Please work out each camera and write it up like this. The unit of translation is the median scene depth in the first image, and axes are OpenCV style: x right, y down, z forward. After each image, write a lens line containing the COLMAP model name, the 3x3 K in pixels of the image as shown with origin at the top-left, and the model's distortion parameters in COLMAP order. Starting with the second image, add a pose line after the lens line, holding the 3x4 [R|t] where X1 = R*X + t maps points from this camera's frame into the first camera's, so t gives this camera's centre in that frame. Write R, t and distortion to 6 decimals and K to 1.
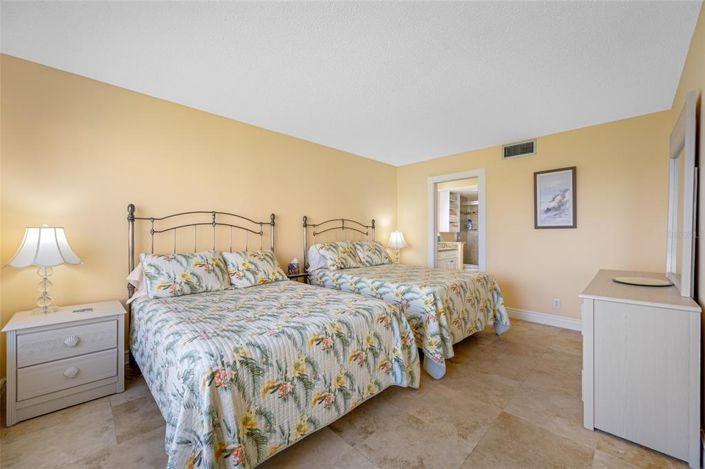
lens RADIAL K [[275.0, 0, 353.9], [0, 275.0, 233.6], [0, 0, 1]] dist [0.000628, 0.000087]
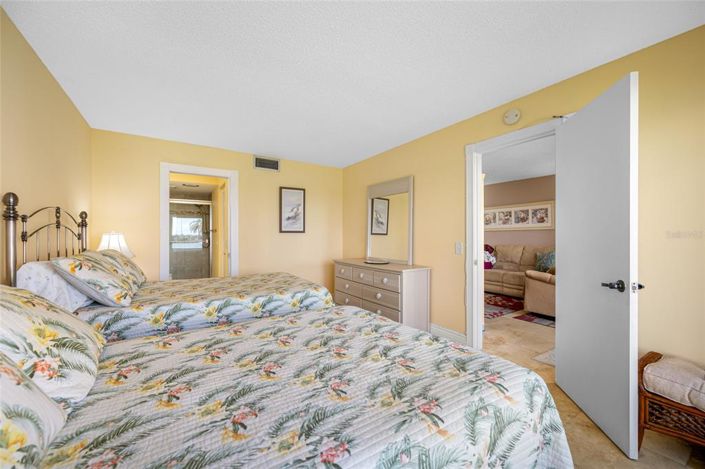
lens RADIAL K [[275.0, 0, 353.9], [0, 275.0, 233.6], [0, 0, 1]] dist [0.000628, 0.000087]
pose [[0.213295, 0.010378, 0.976933, -0.492172], [-0.003625, 0.999945, -0.009831, -0.002510], [-0.976981, -0.001444, 0.213320, 0.438764]]
